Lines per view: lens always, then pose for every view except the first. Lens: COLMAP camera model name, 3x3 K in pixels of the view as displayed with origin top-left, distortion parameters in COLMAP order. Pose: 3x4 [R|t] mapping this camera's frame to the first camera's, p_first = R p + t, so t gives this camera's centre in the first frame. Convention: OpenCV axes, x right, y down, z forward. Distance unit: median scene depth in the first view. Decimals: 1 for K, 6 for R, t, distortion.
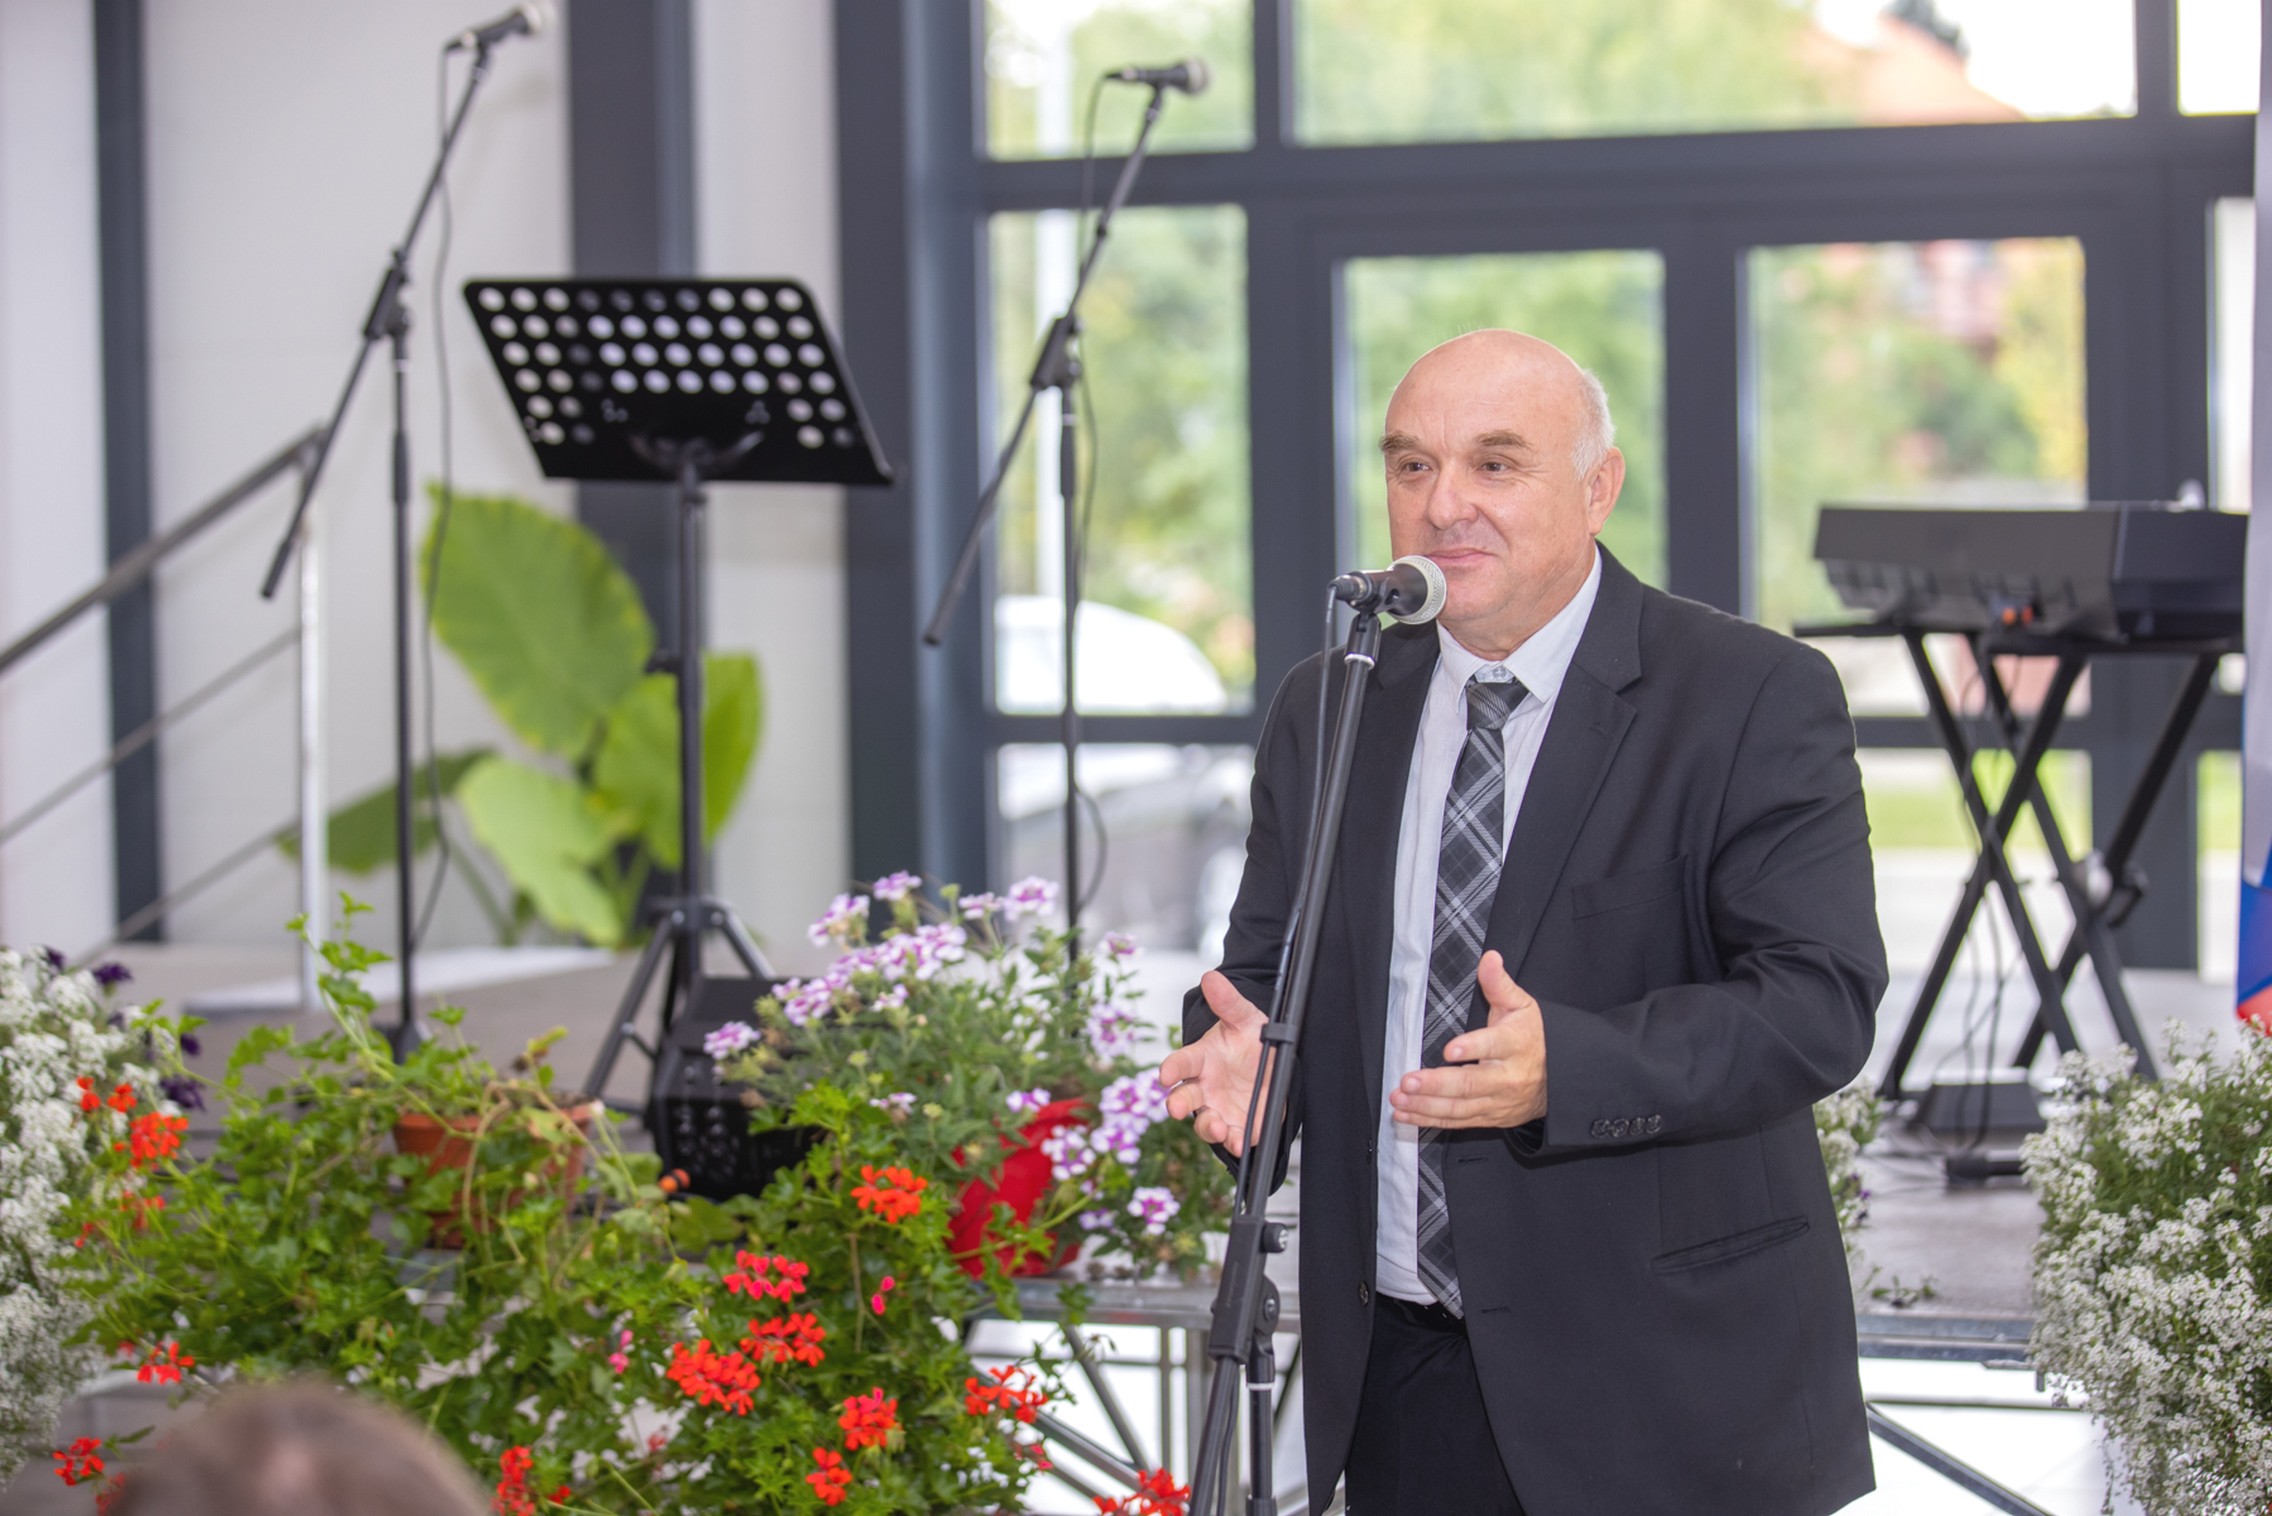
lens RADIAL K [[5603.4, 0, 1137.5], [0, 5603.4, 766.0], [0, 0, 1]] dist [-0.125137, 0.000000]
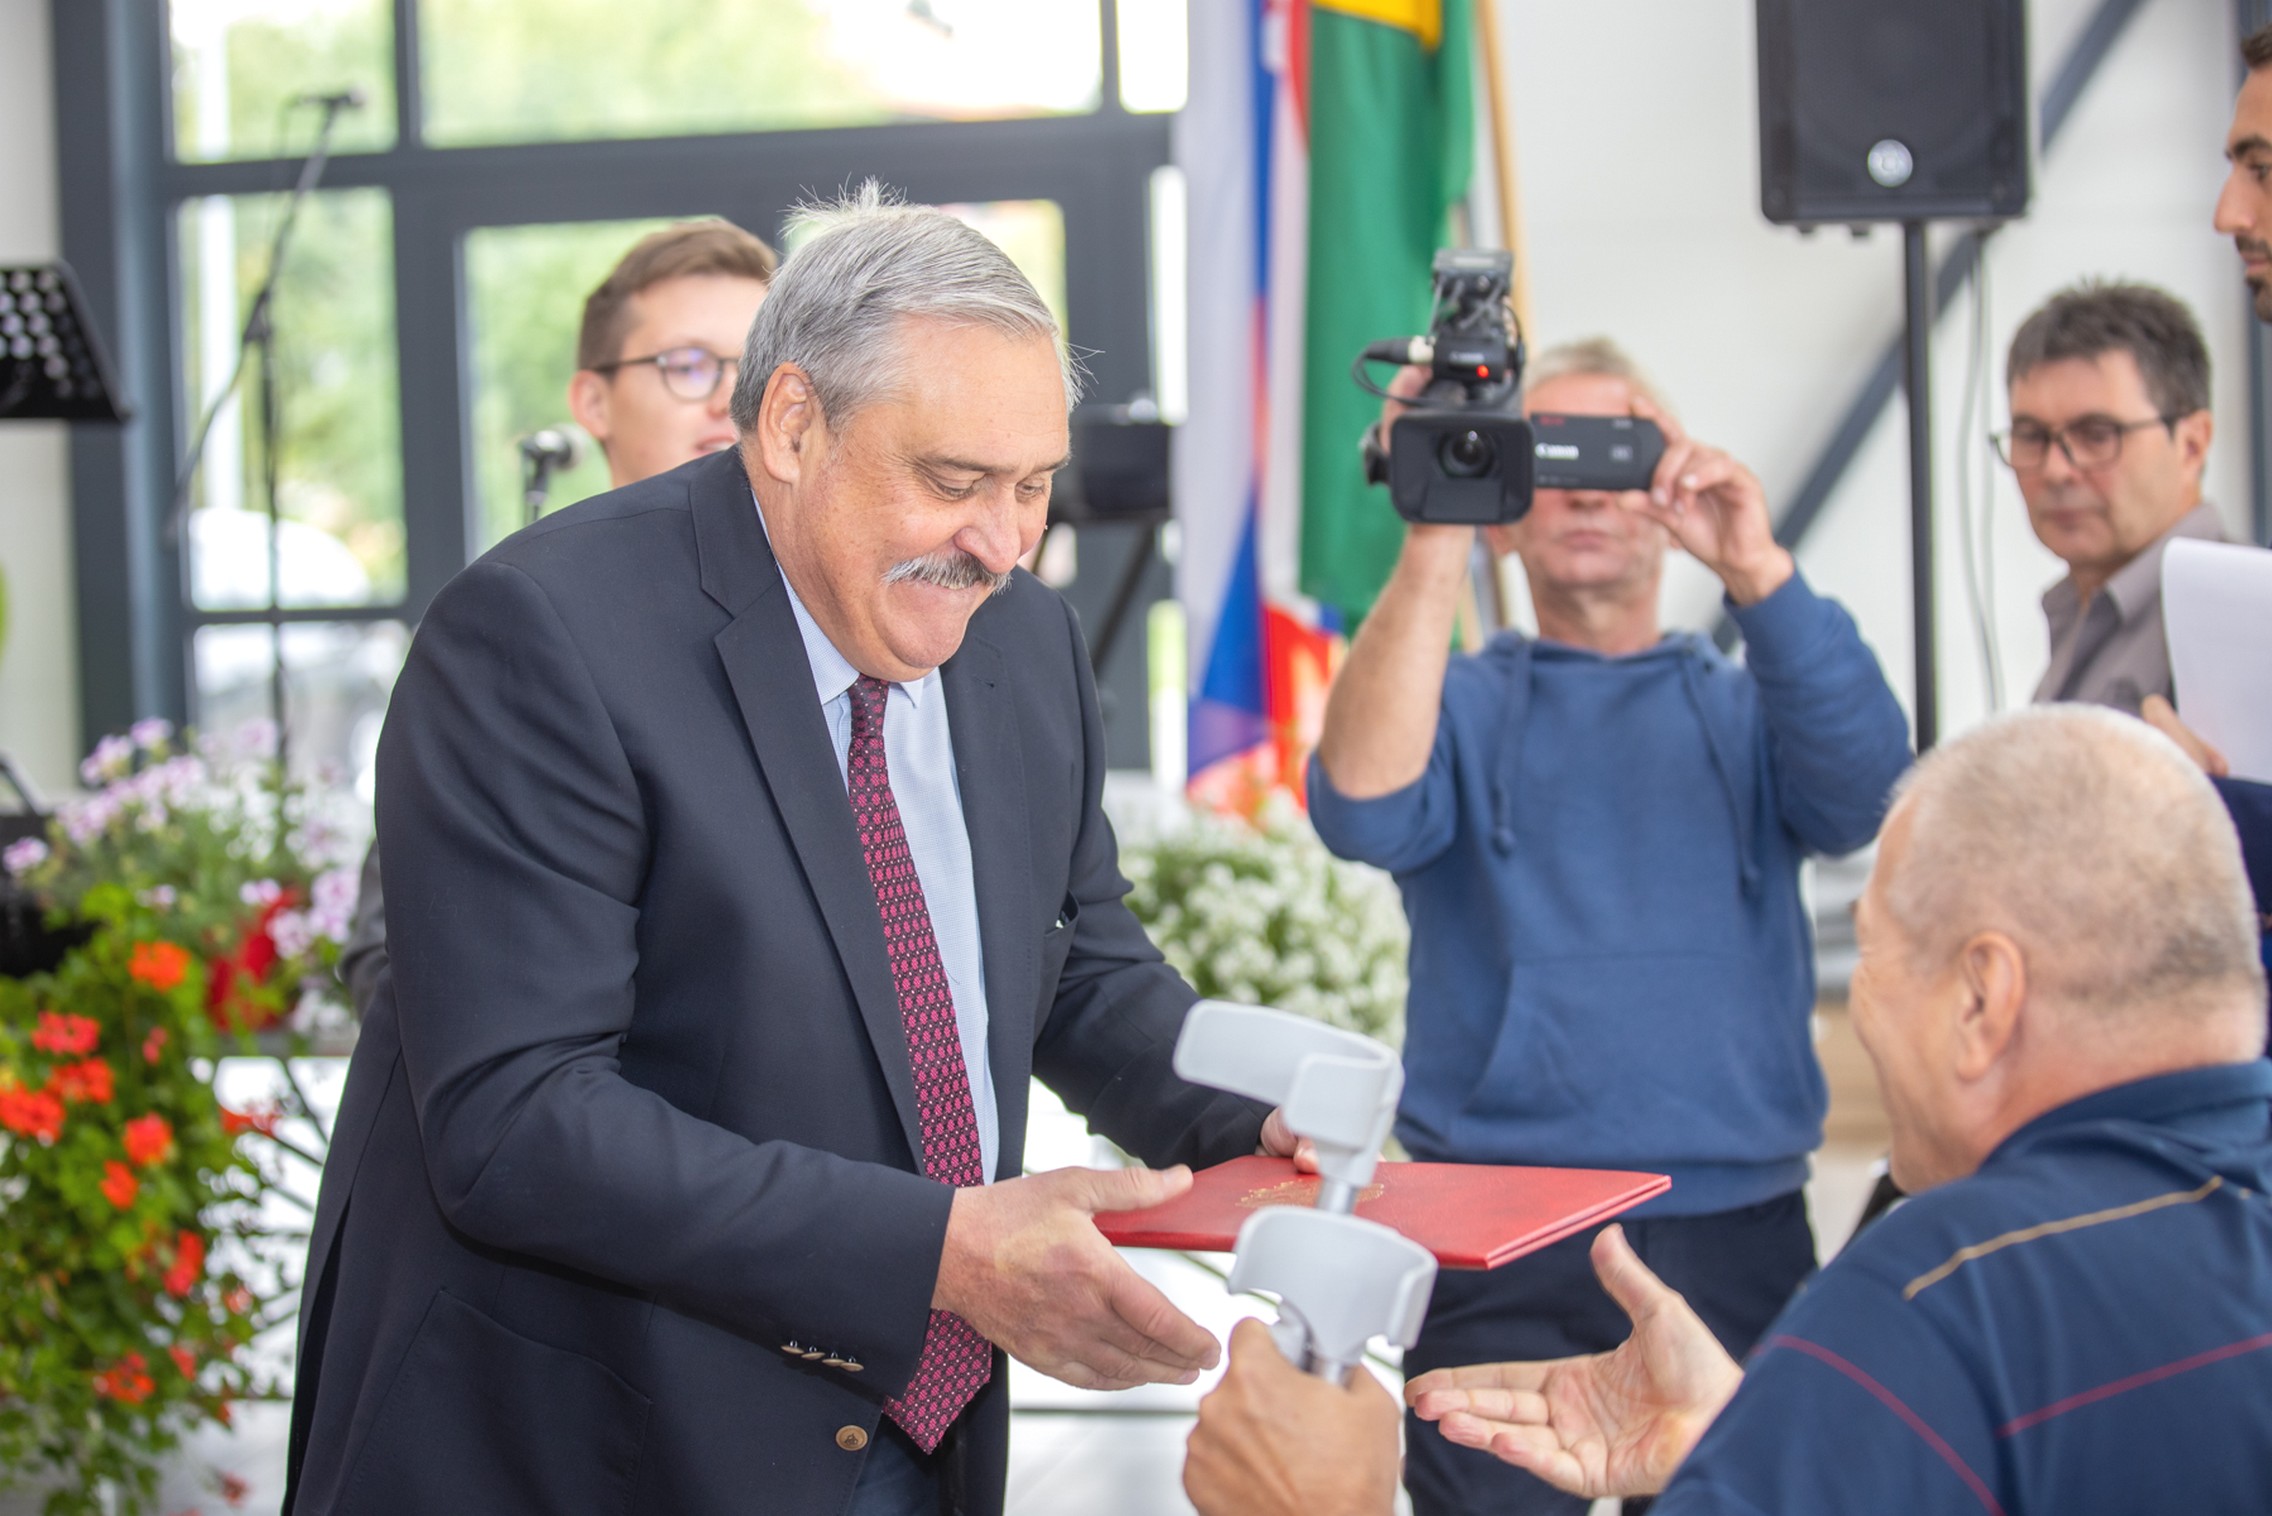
lens RADIAL K [[4600.4, 0, 1054.6], [0, 4600.4, 759.7], [0, 0, 1]] dist [-0.270714, 0.000000]
pose [[0.986058, -0.035587, 0.162554, -0.008384], [0.031153, 0.999072, 0.029746, 0.003003], [-0.163461, -0.024267, 0.986251, -0.071918]]
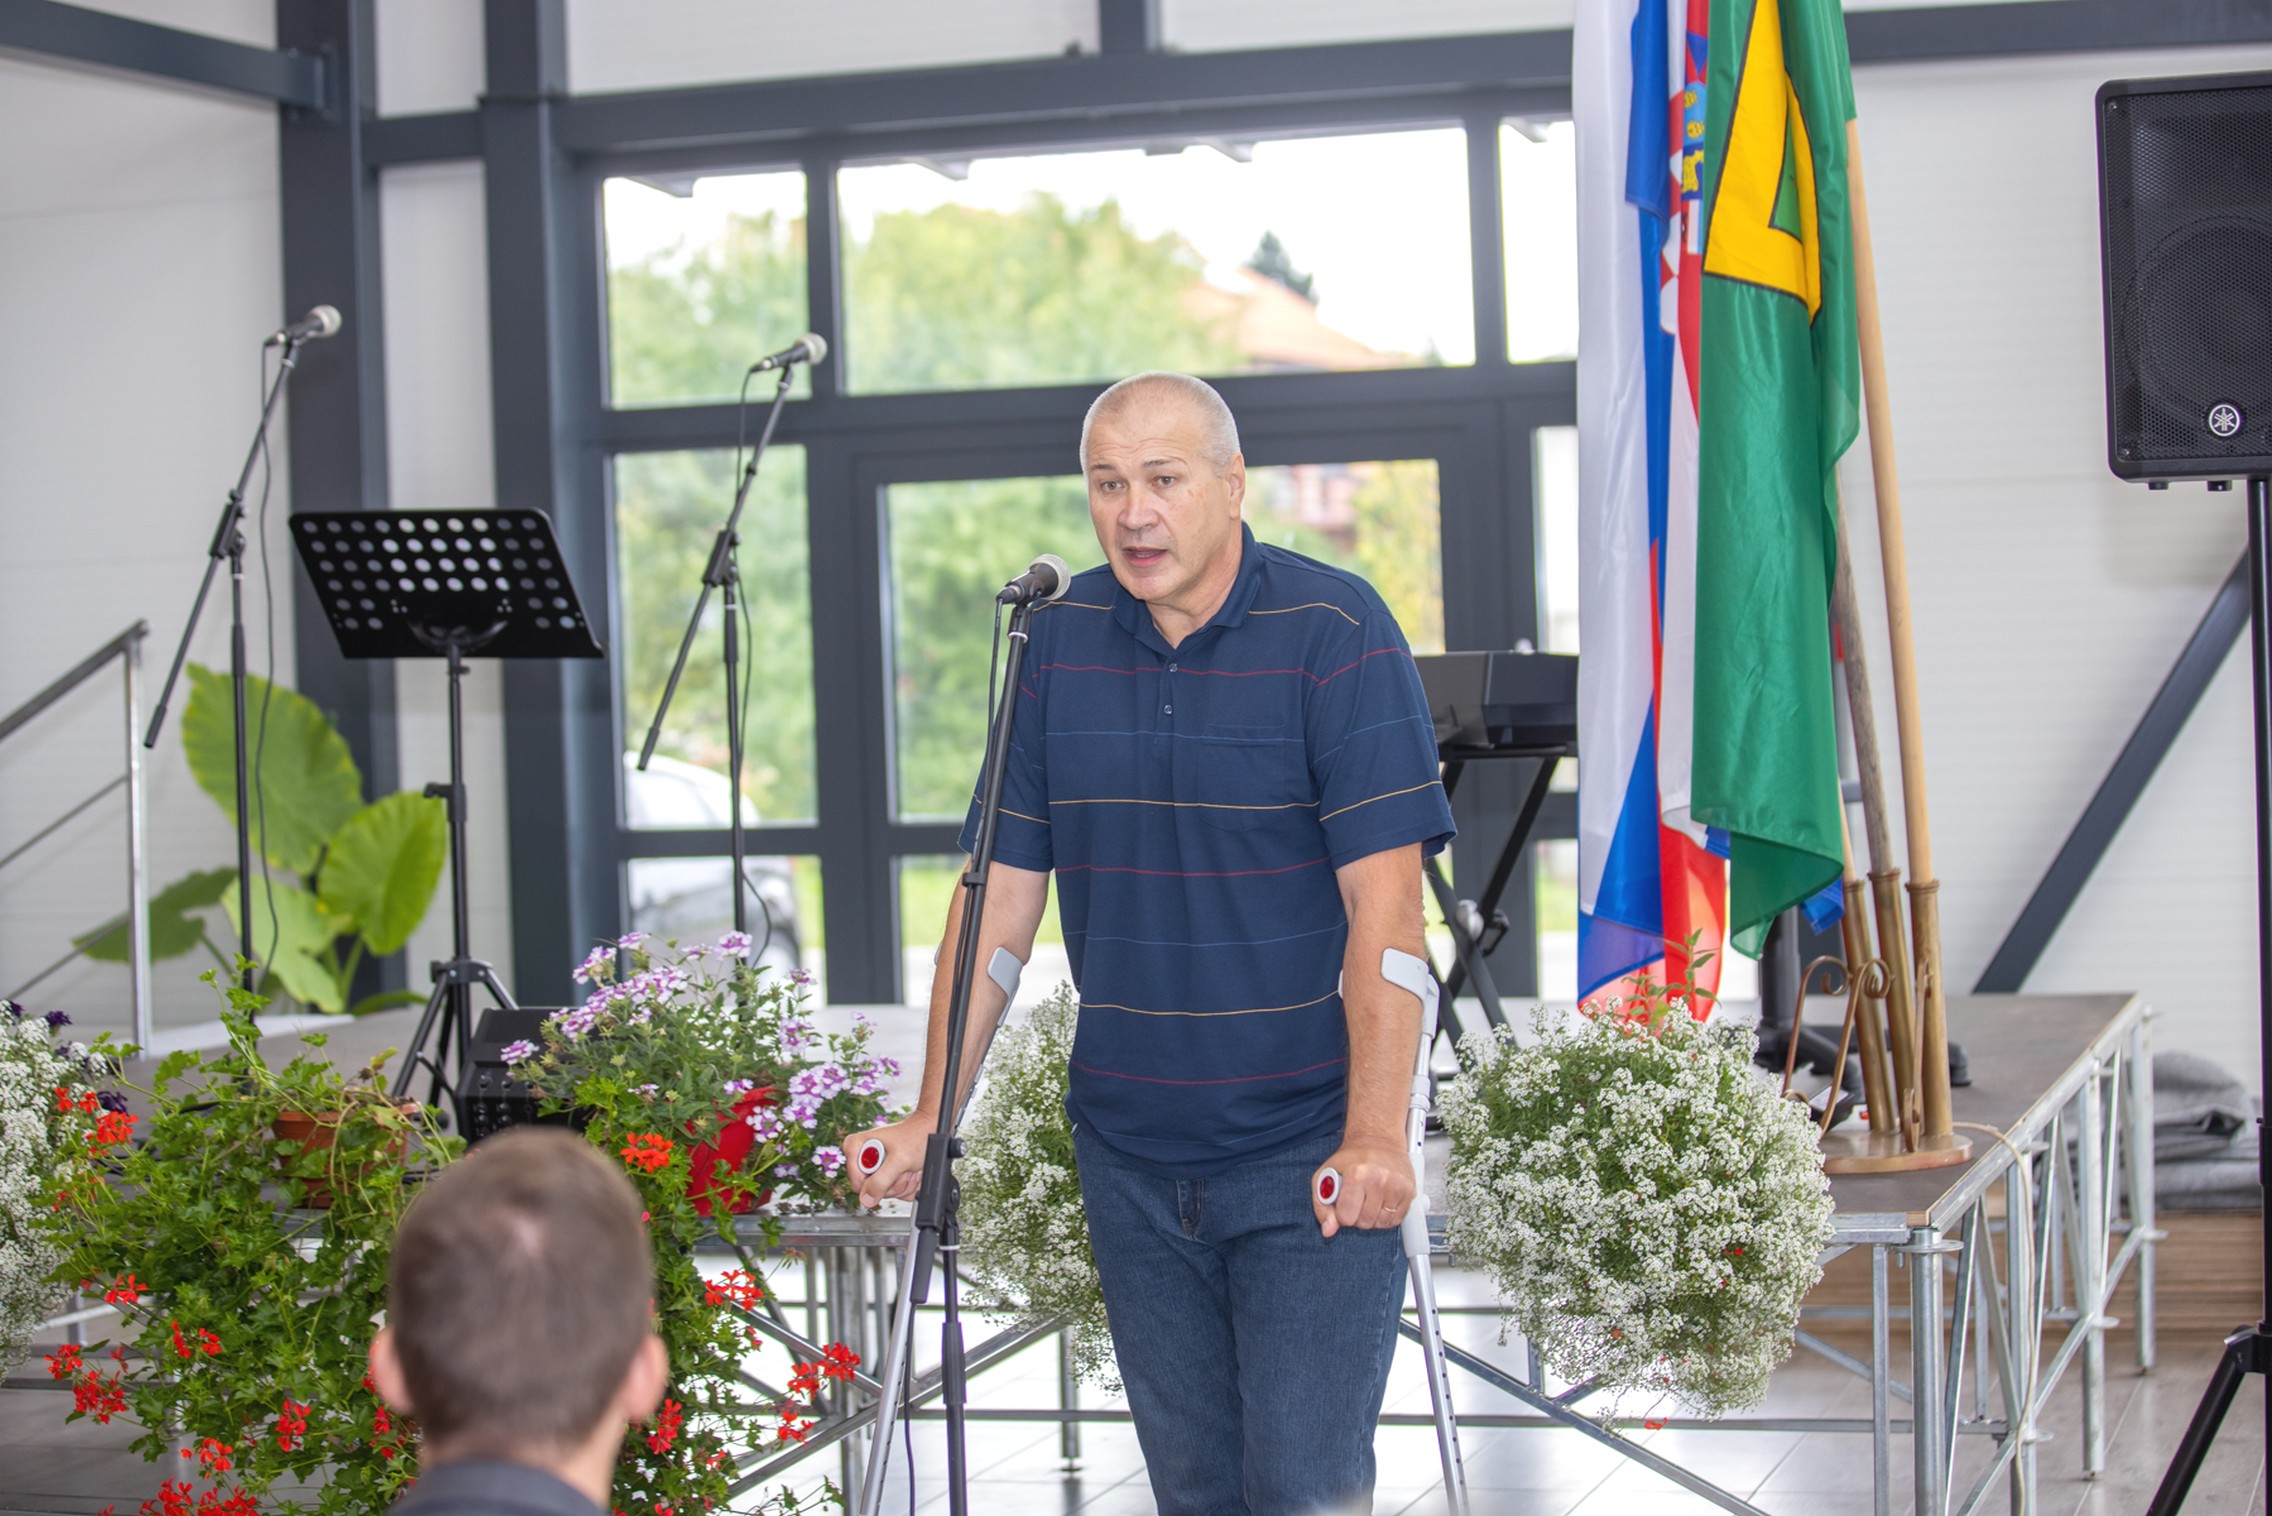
lens RADIAL K [[4600.4, 0, 1095.0], [0, 4600.4, 689.5], [0, 0, 1]] dist [-0.270714, 0.000000]
pose [[0.995092, -0.019918, 0.096925, -0.038795], [0.024082, 0.998828, -0.041987, 0.009919], [-0.095975, 0.044115, 0.994406, -0.160570]]
